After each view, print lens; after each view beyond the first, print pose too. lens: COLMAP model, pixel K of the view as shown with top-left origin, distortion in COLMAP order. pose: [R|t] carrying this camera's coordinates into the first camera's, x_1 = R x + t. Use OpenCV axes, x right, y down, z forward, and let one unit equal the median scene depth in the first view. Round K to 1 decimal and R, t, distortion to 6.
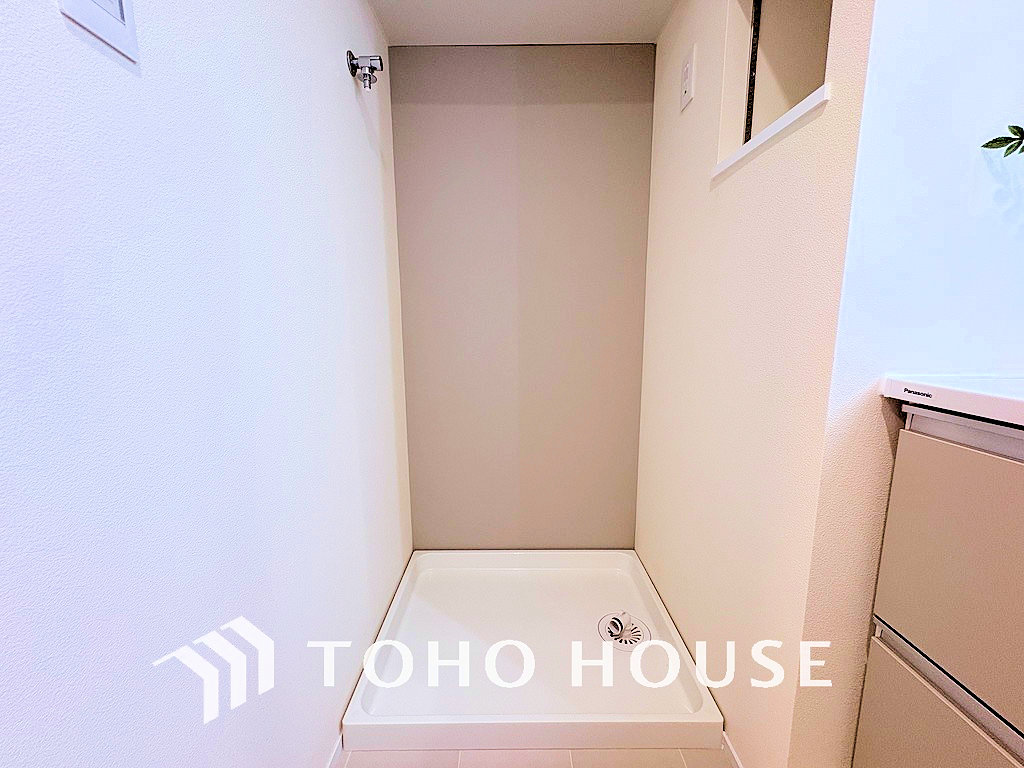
lens RADIAL K [[405.4, 0, 512.7], [0, 405.4, 381.2], [0, 0, 1]] dist [0.000509, -0.000613]
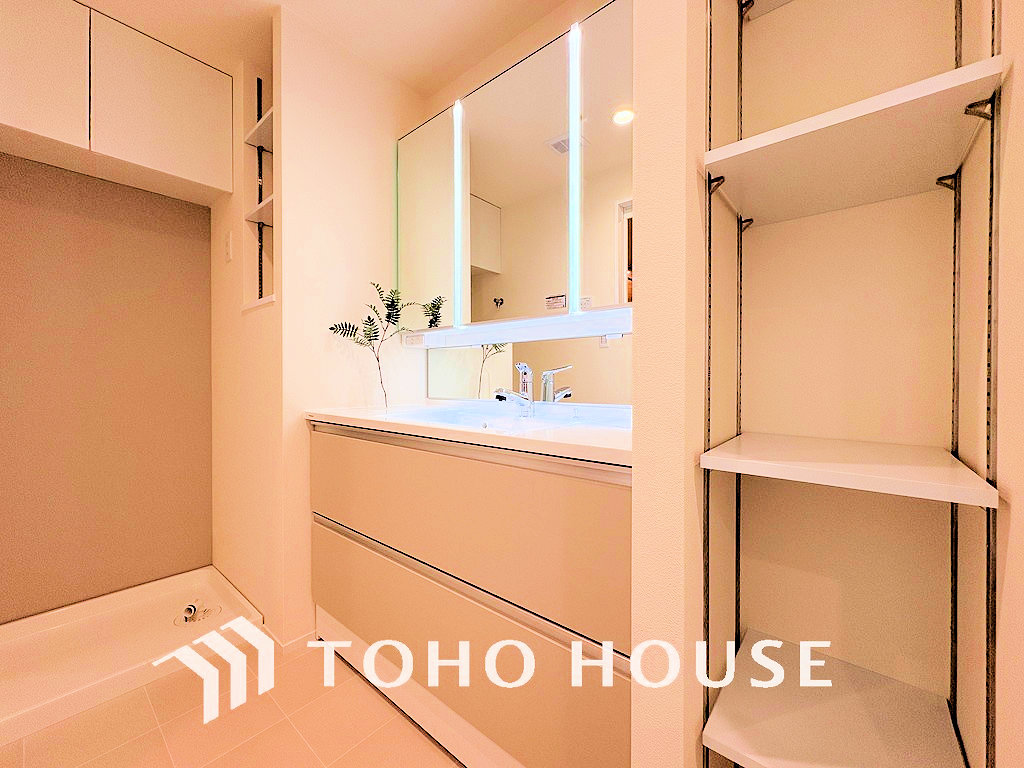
lens RADIAL K [[405.4, 0, 511.9], [0, 405.4, 381.6], [0, 0, 1]] dist [0.000509, -0.000613]
pose [[0.642704, 0.000209, 0.766114, -0.106329], [0.112840, 0.989068, -0.094933, 0.108096], [-0.757759, 0.147462, 0.635654, -0.908425]]
